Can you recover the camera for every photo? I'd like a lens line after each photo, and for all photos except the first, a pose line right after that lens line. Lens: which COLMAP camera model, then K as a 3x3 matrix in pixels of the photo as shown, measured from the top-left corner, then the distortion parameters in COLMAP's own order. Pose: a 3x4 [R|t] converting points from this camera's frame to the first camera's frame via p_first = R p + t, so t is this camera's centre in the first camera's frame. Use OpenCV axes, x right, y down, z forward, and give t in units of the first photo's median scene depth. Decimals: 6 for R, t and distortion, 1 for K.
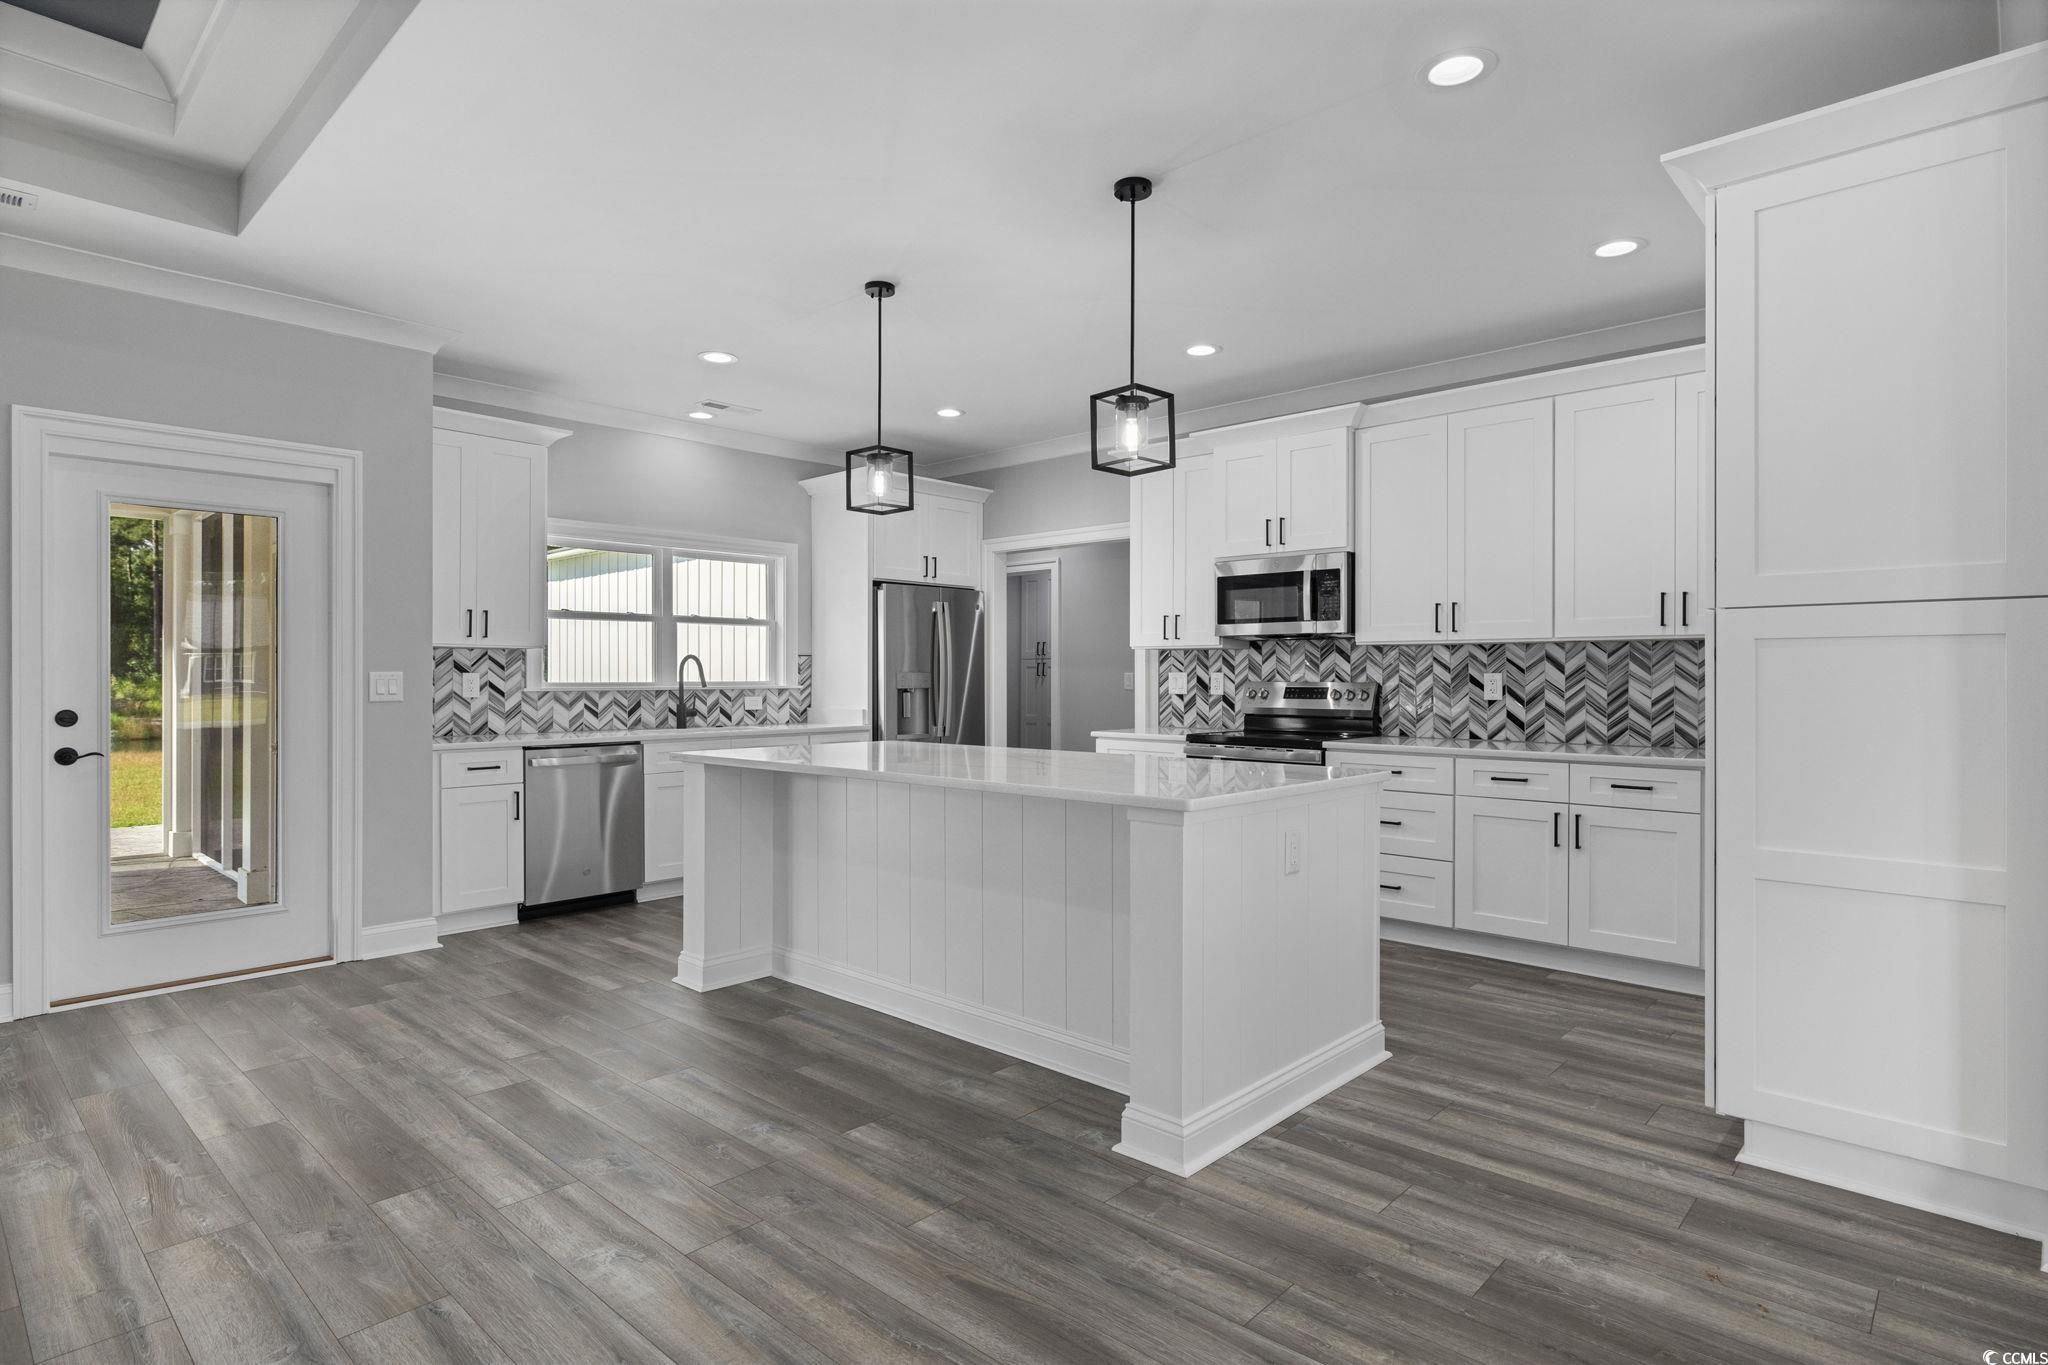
lens RADIAL K [[1060.5, 0, 1005.1], [0, 1060.5, 677.4], [0, 0, 1]] dist [-0.000205, 0.000280]
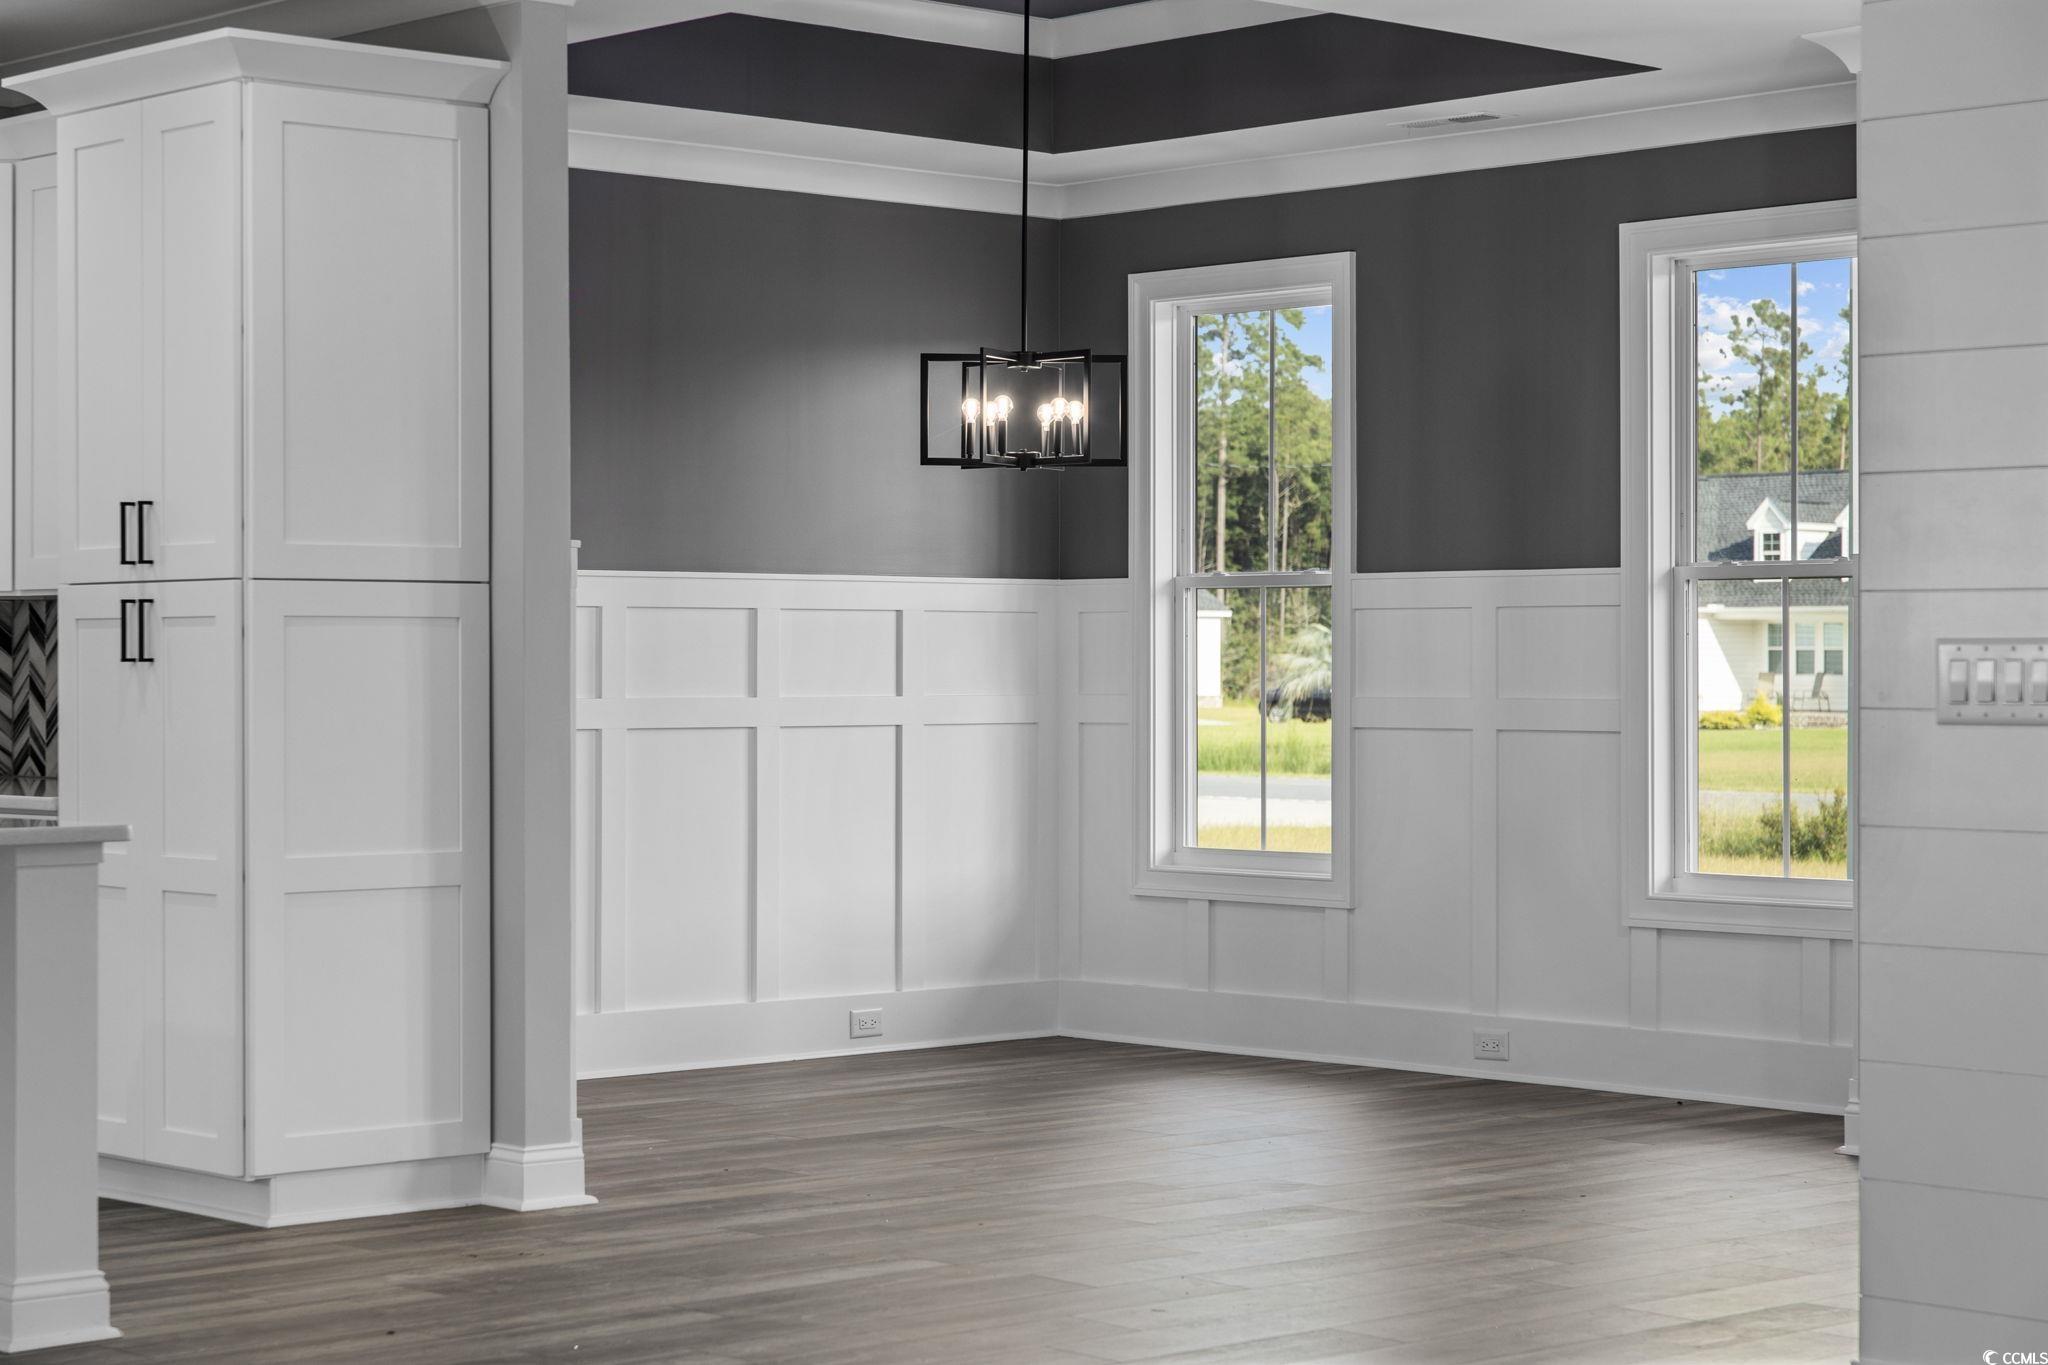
lens RADIAL K [[3951.7, 0, 1024.0], [0, 3951.7, 682.5], [0, 0, 1]] dist [-0.029351, -0.079405]
pose [[0.065200, -0.004214, 0.997863, -1.272816], [0.001799, 0.999990, 0.004105, 0.002946], [-0.997871, 0.001527, 0.065207, 0.096500]]
